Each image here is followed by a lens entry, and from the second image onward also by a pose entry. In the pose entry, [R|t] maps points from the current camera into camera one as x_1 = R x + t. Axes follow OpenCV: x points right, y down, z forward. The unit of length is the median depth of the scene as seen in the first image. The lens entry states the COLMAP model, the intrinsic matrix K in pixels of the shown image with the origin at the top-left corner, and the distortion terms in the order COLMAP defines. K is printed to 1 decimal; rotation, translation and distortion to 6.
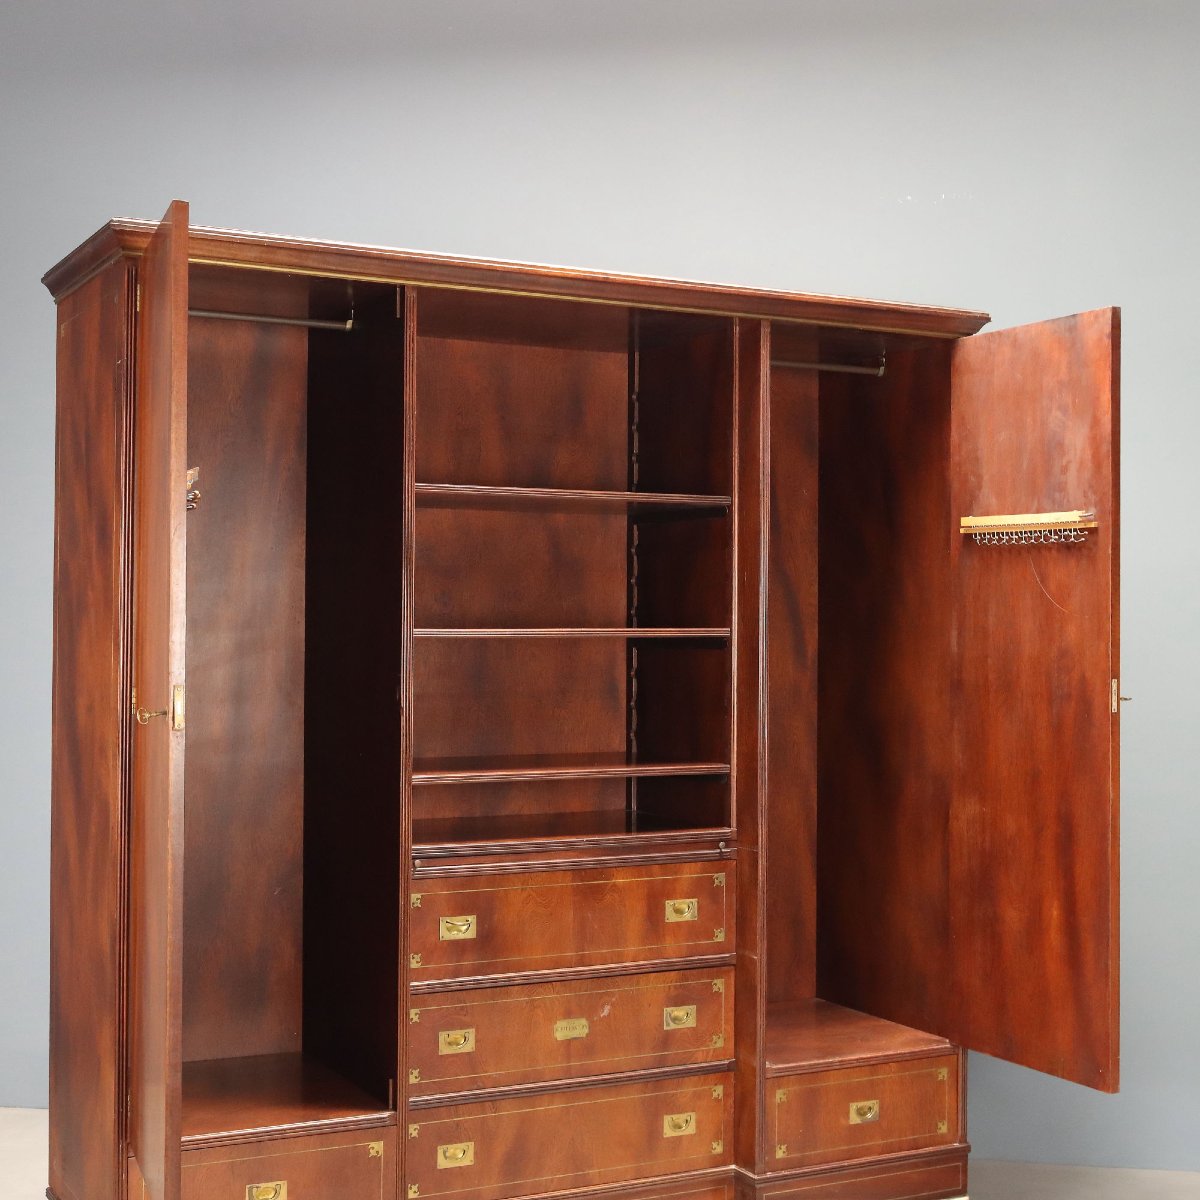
lens RADIAL K [[1909.3, 0, 600.8], [0, 1909.3, 599.7], [0, 0, 1]] dist [-0.009228, 0.000000]
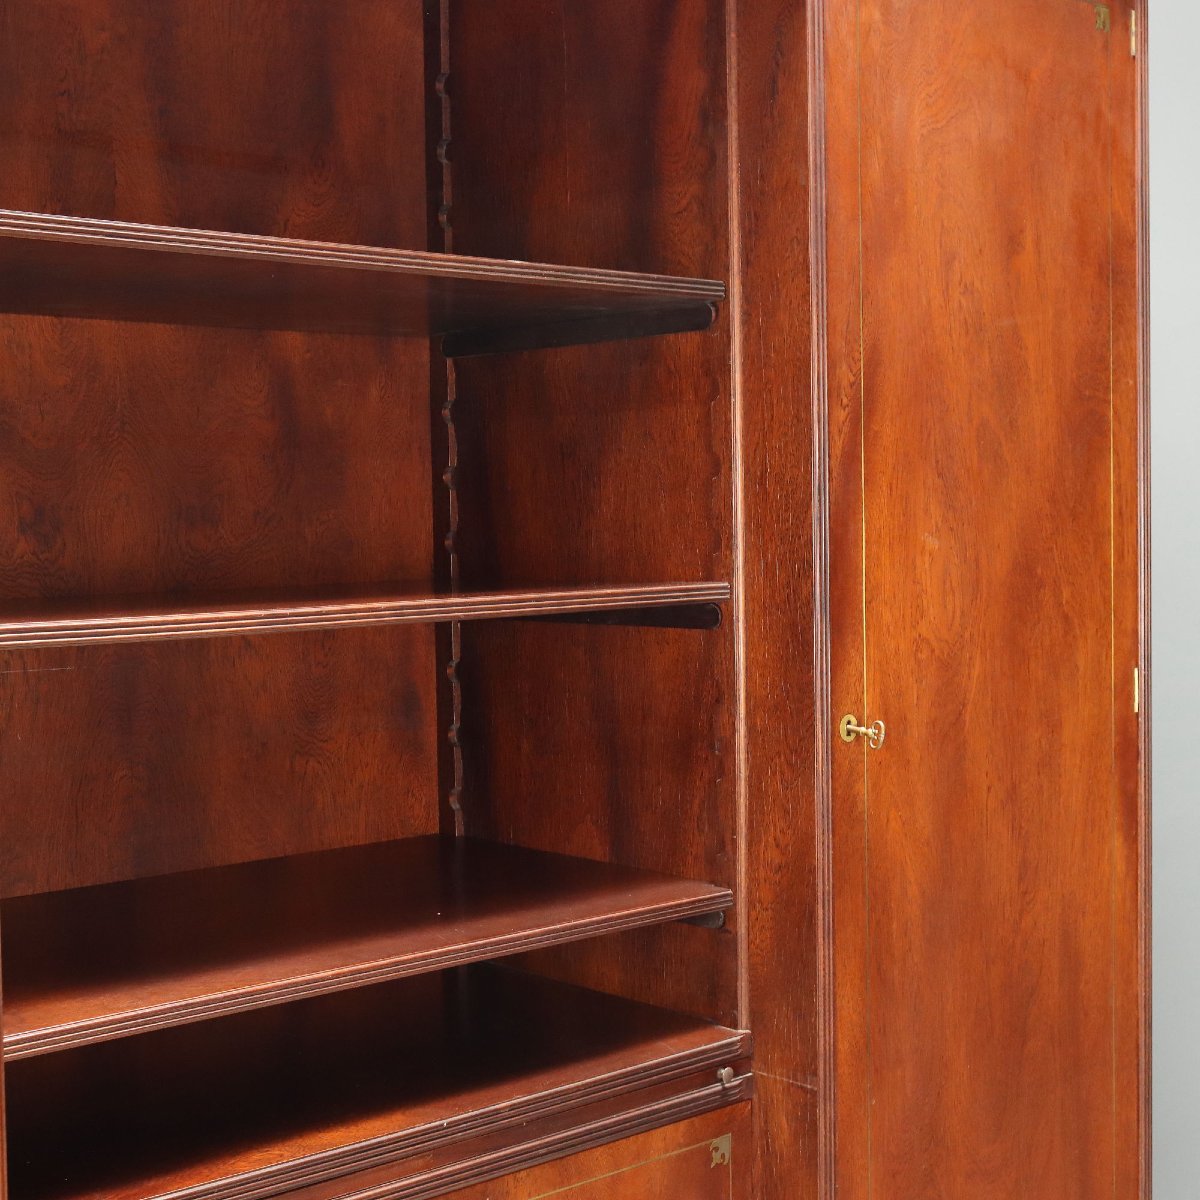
lens RADIAL K [[1909.3, 0, 598.5], [0, 1909.3, 601.4], [0, 0, 1]] dist [-0.009228, 0.000000]
pose [[0.970587, -0.032567, 0.238539, -0.066499], [0.018421, 0.997950, 0.061293, -0.008182], [-0.240046, -0.055096, 0.969197, 0.579171]]
